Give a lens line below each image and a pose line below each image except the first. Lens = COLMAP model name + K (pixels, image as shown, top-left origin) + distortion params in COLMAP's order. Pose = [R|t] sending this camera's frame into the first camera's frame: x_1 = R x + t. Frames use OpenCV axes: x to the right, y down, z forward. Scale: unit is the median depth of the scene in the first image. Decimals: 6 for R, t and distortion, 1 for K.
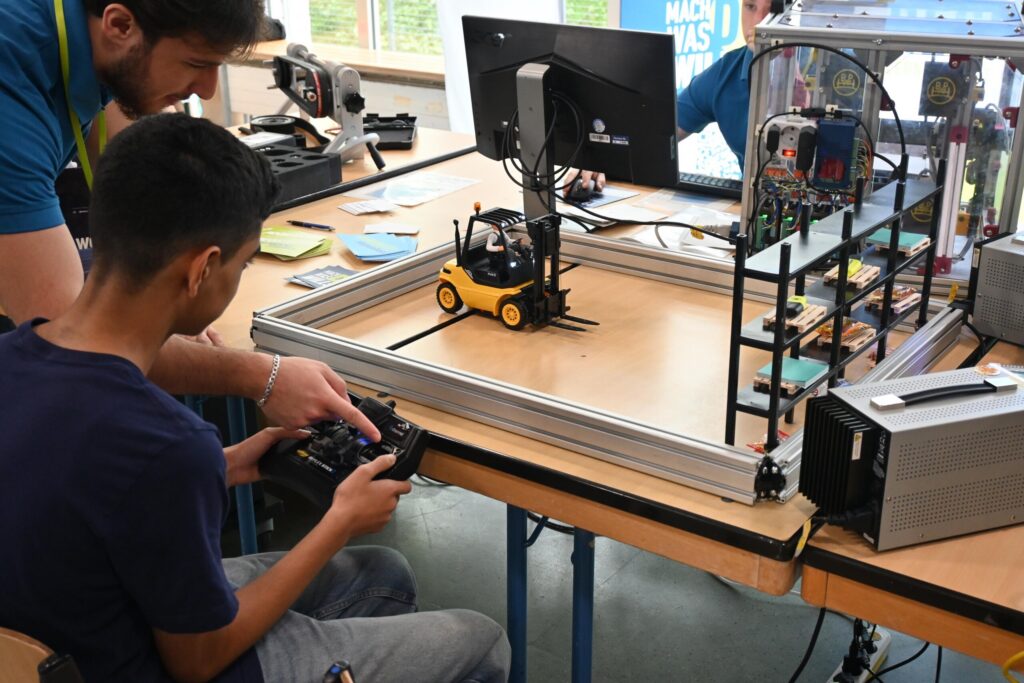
lens RADIAL K [[1202.3, 0, 511.3], [0, 1202.3, 342.8], [0, 0, 1]] dist [0.022598, 0.000000]
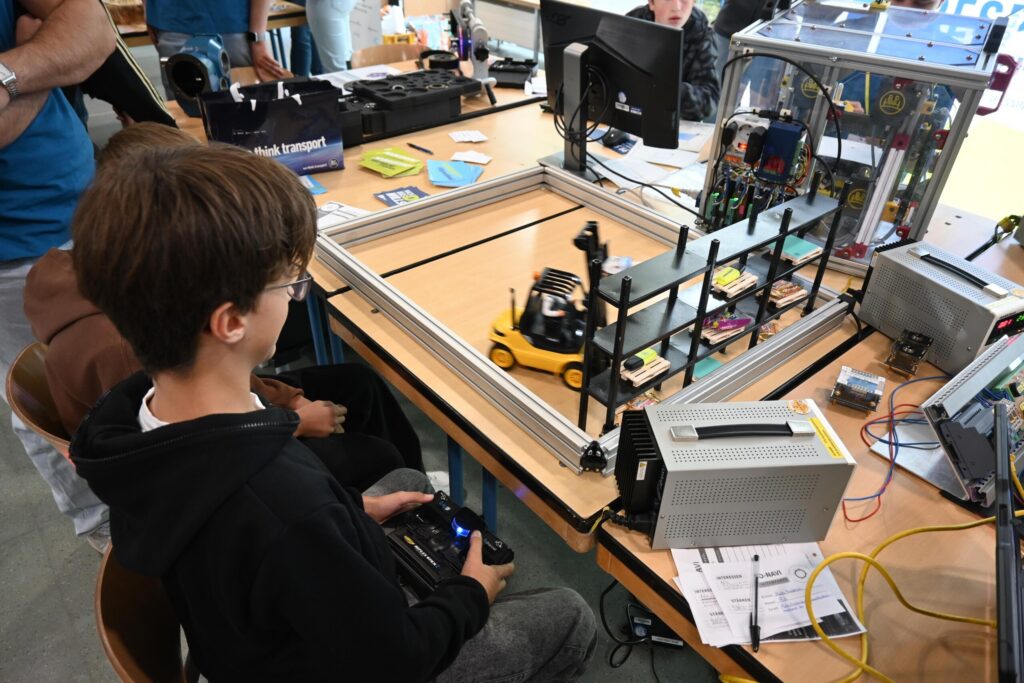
lens RADIAL K [[700.0, 0, 512.3], [0, 700.0, 343.9], [0, 0, 1]] dist [-0.011610, -0.004888]
pose [[0.968579, 0.160879, -0.189664, 0.169851], [-0.112037, 0.963086, 0.244771, -0.111144], [0.222041, -0.215831, 0.950850, 0.226001]]
